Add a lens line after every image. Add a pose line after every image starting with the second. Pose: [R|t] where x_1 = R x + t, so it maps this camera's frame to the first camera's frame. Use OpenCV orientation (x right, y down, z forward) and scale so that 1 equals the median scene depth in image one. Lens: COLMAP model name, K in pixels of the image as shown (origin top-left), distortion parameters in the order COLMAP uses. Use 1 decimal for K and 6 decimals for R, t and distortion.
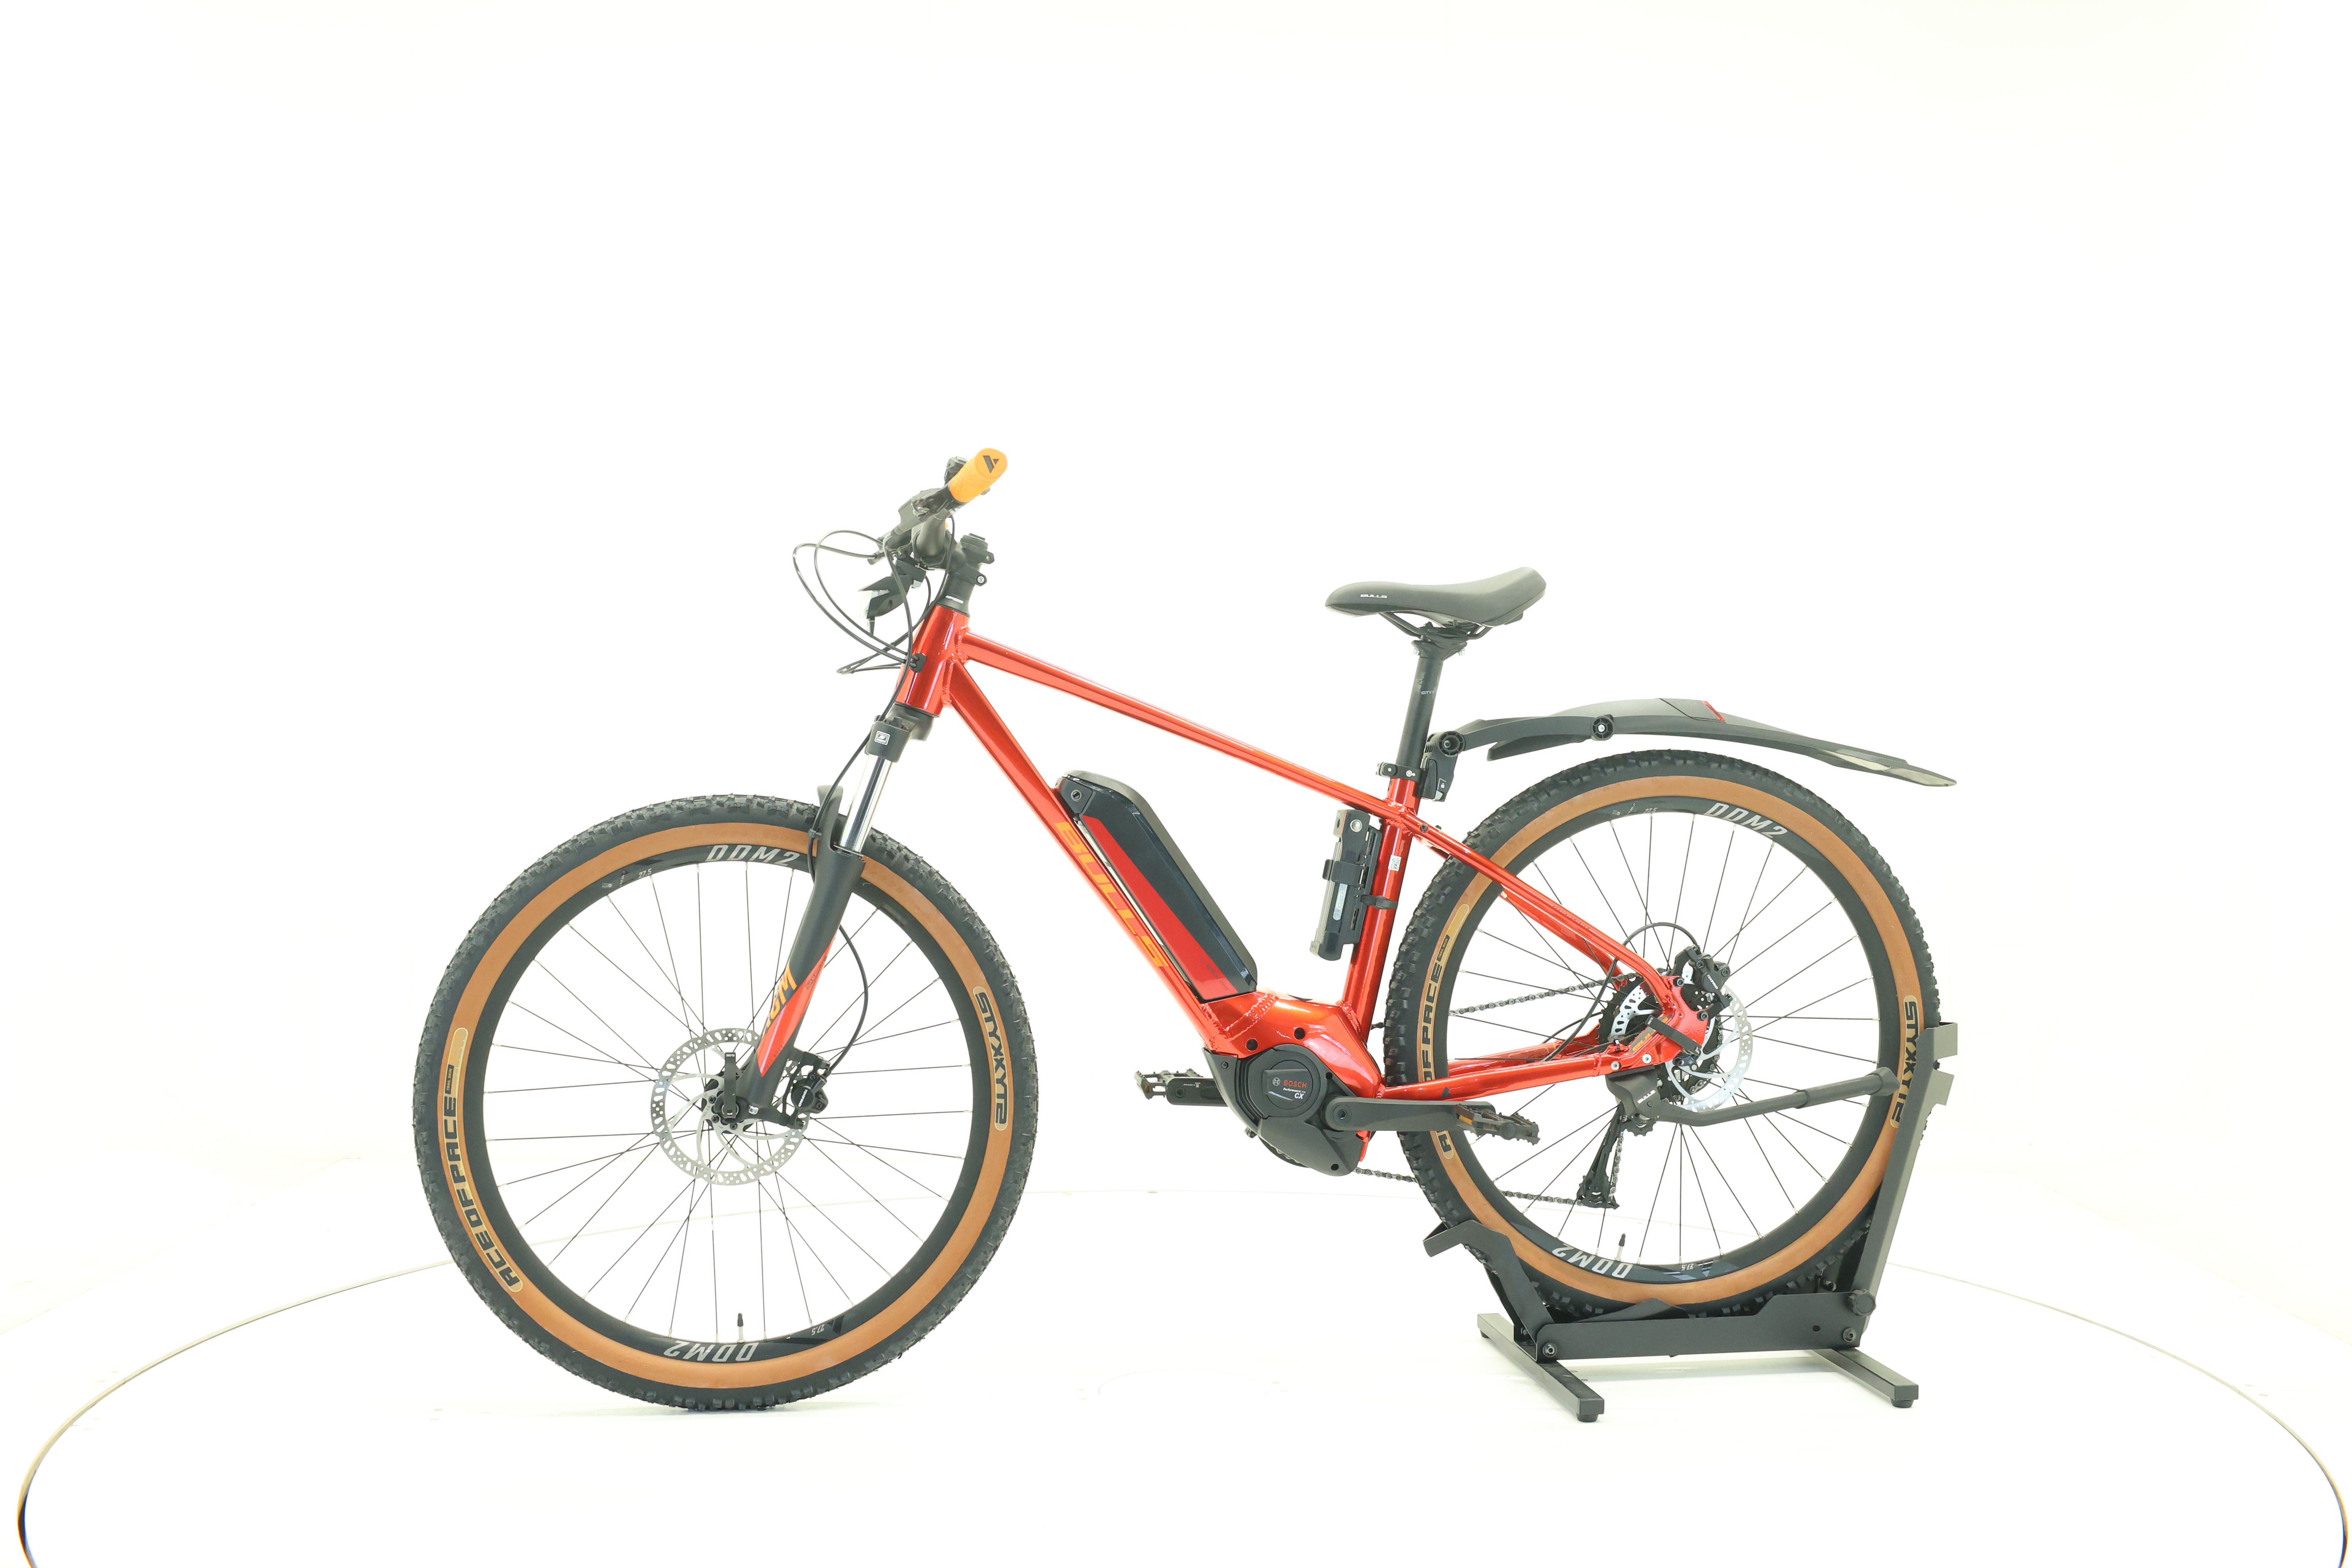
lens RADIAL K [[2516.2, 0, 1175.1], [0, 2516.2, 772.6], [0, 0, 1]] dist [-0.012310, 0.000000]
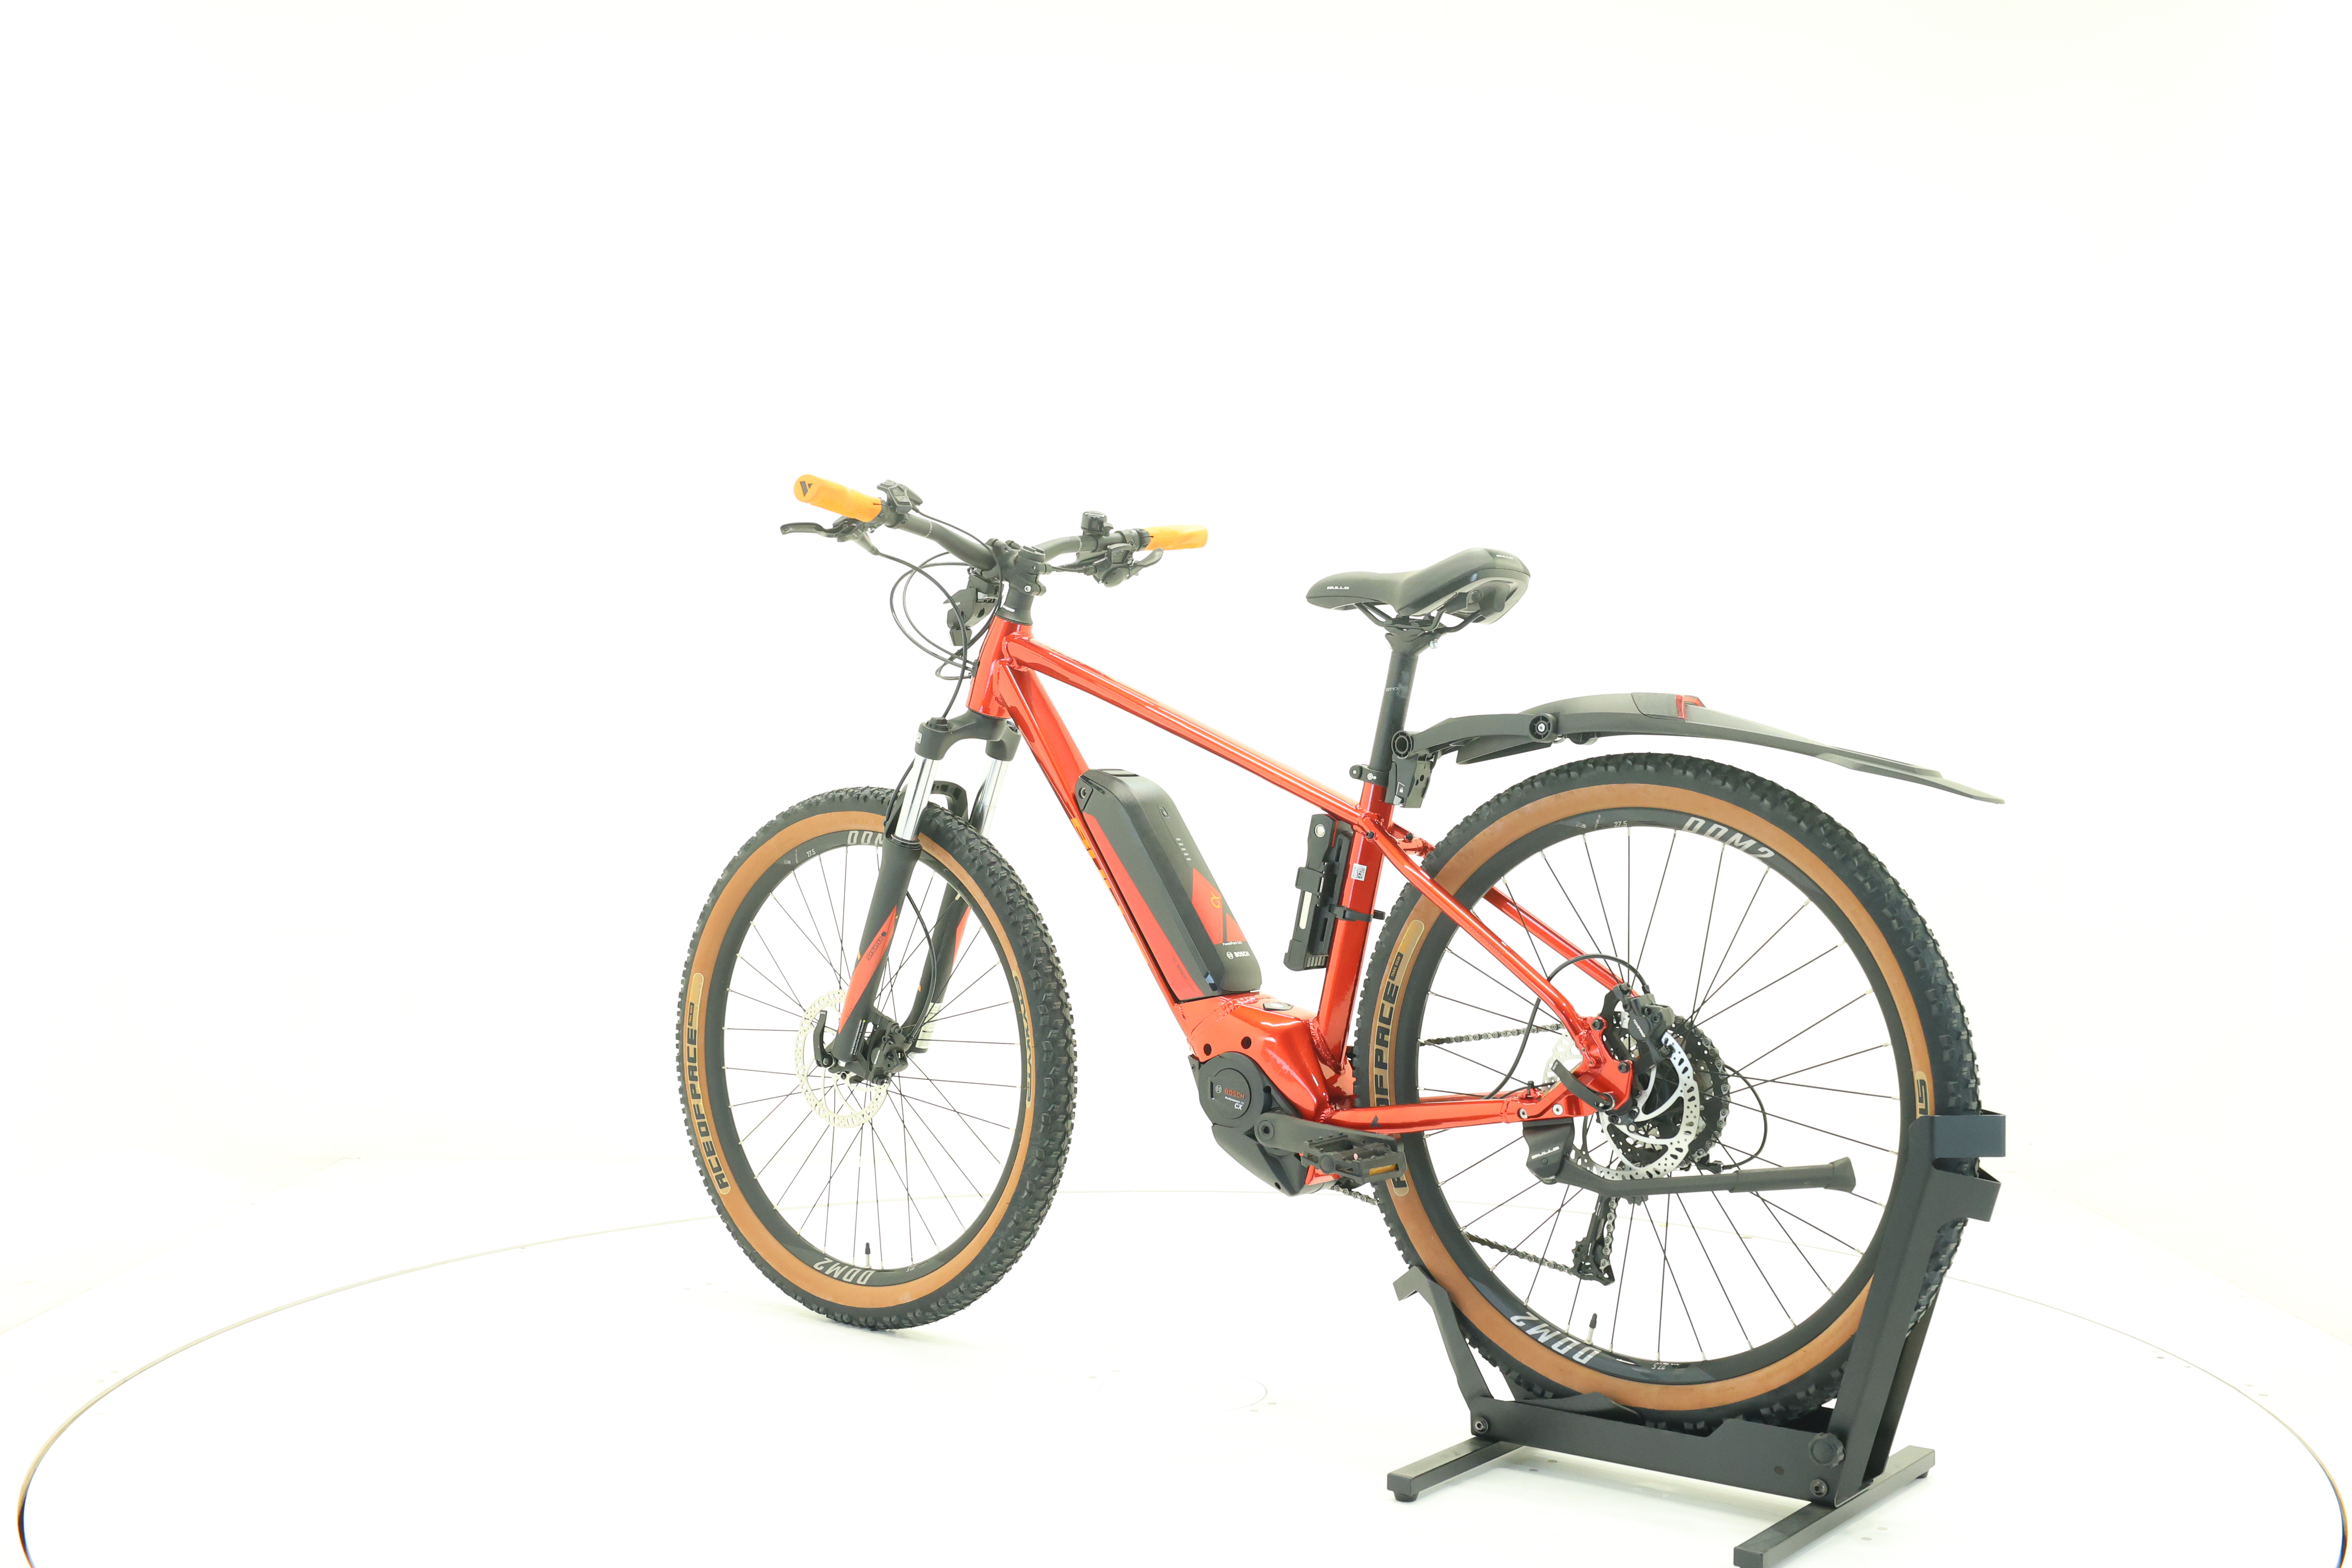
lens RADIAL K [[2516.2, 0, 1173.1], [0, 2516.2, 778.1], [0, 0, 1]] dist [-0.012310, 0.000000]
pose [[0.680837, 0.011547, -0.732344, 0.720546], [-0.016033, 0.999871, 0.000860, 0.001355], [0.732260, 0.011156, 0.680934, 0.309391]]
